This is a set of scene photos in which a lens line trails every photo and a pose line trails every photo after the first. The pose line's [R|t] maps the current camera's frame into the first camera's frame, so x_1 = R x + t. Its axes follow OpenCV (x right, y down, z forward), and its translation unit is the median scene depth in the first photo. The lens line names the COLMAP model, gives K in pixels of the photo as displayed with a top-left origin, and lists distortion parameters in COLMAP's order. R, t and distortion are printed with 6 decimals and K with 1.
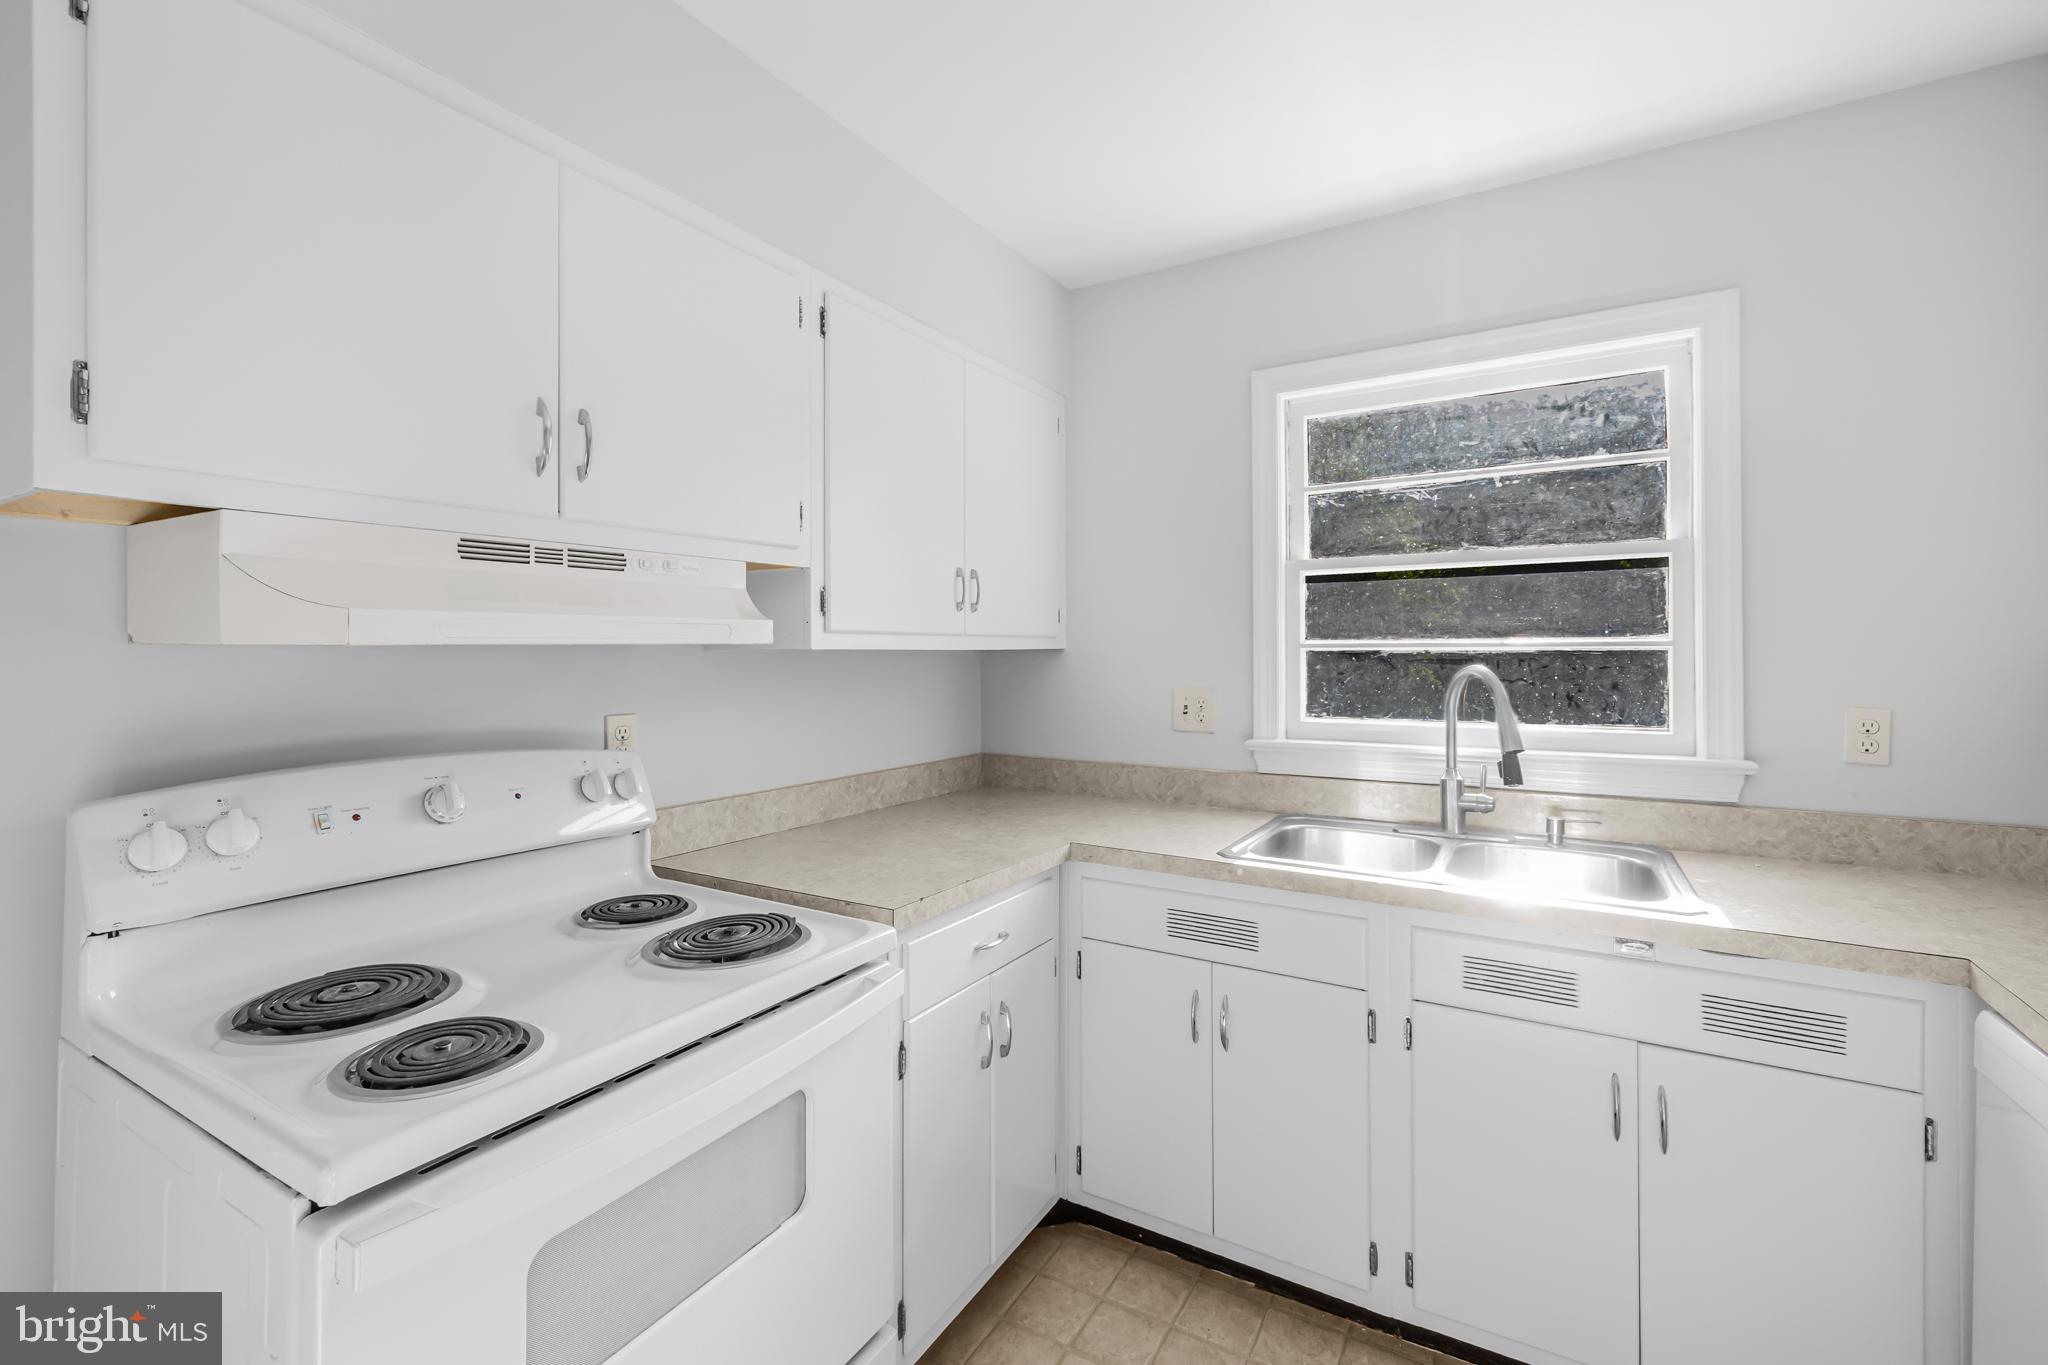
lens RADIAL K [[887.9, 0, 1003.0], [0, 887.9, 648.3], [0, 0, 1]] dist [0.000599, 0.001599]
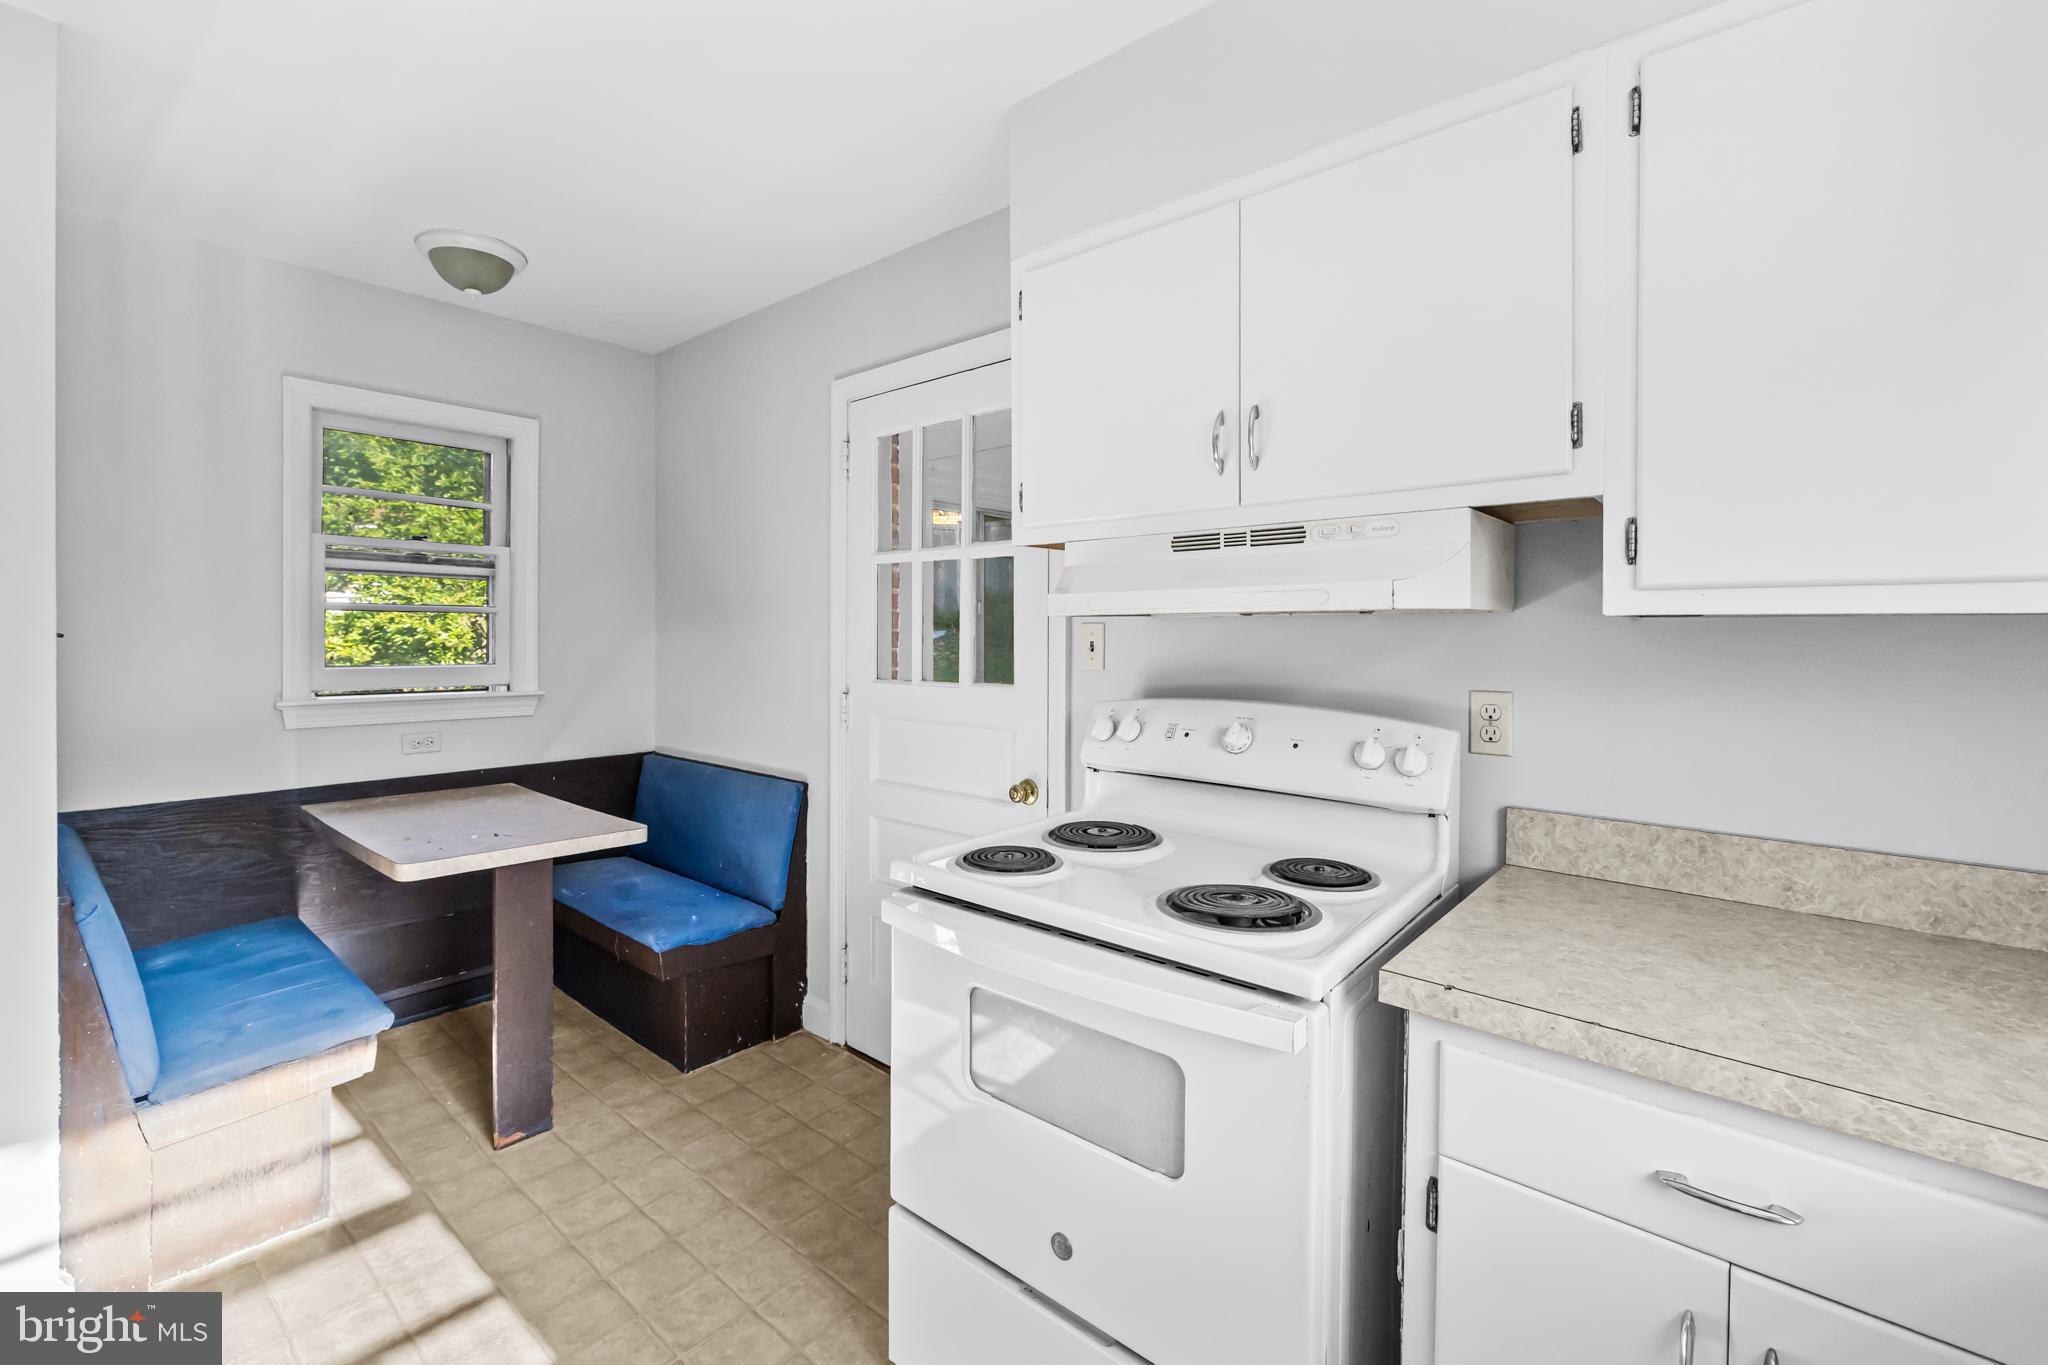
lens RADIAL K [[887.9, 0, 1015.4], [0, 887.9, 636.9], [0, 0, 1]] dist [0.000599, 0.001599]
pose [[-0.164481, 0.010776, -0.986321, 0.641881], [0.002004, 0.999942, 0.010590, 0.011709], [0.986378, -0.000234, -0.164493, 0.819099]]
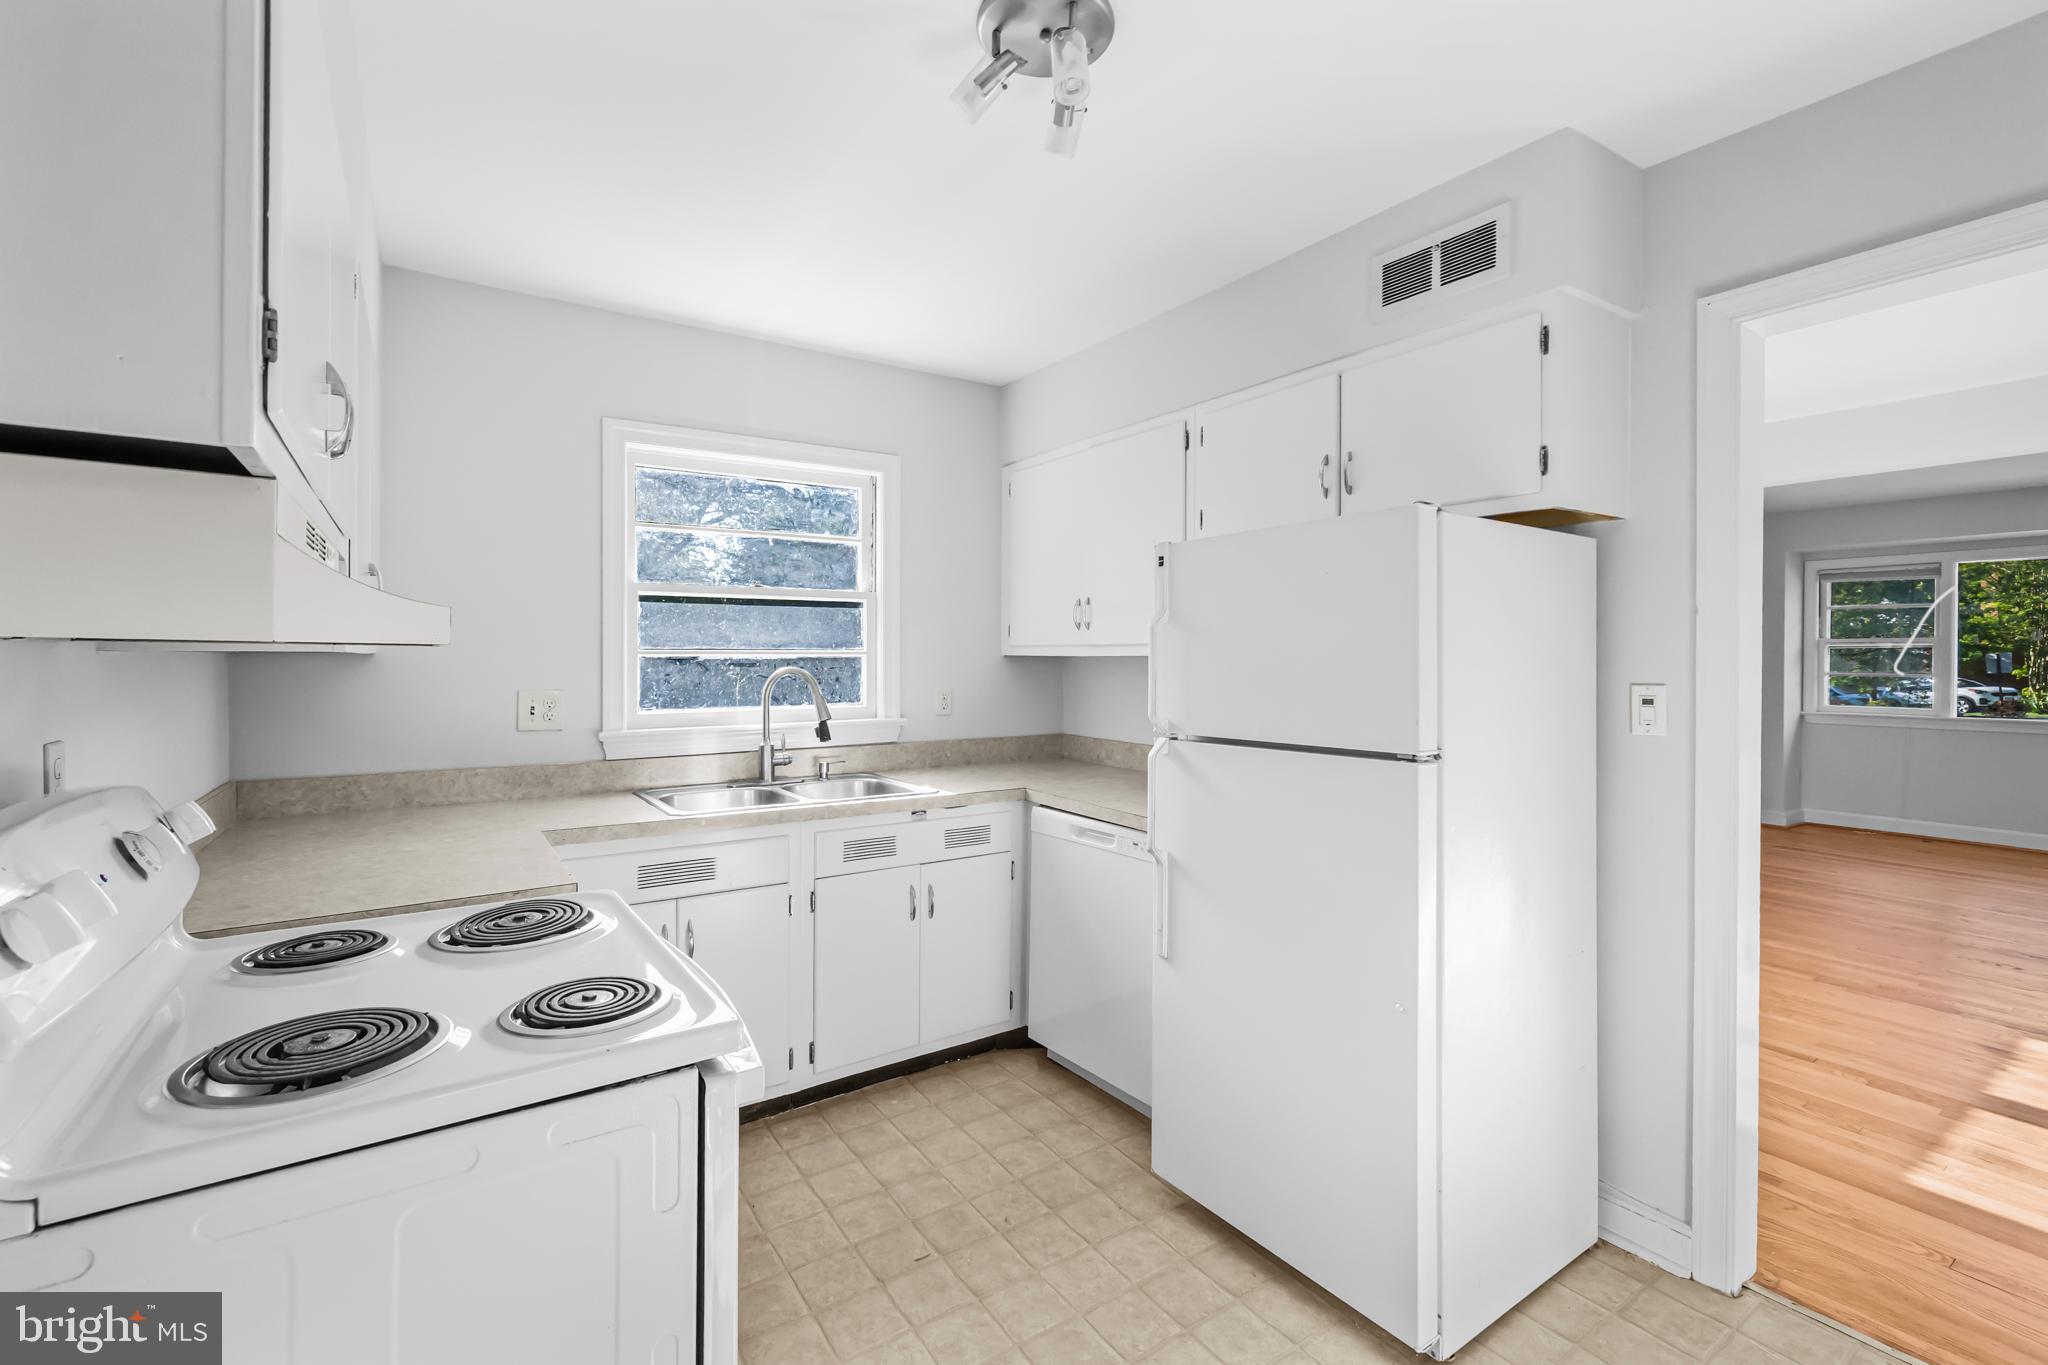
lens RADIAL K [[887.9, 0, 1009.9], [0, 887.9, 668.8], [0, 0, 1]] dist [0.000599, 0.001599]
pose [[0.431833, -0.006205, 0.901932, -0.636054], [-0.003913, 0.999954, 0.008753, 0.007797], [-0.901945, -0.007309, 0.431789, 0.013911]]
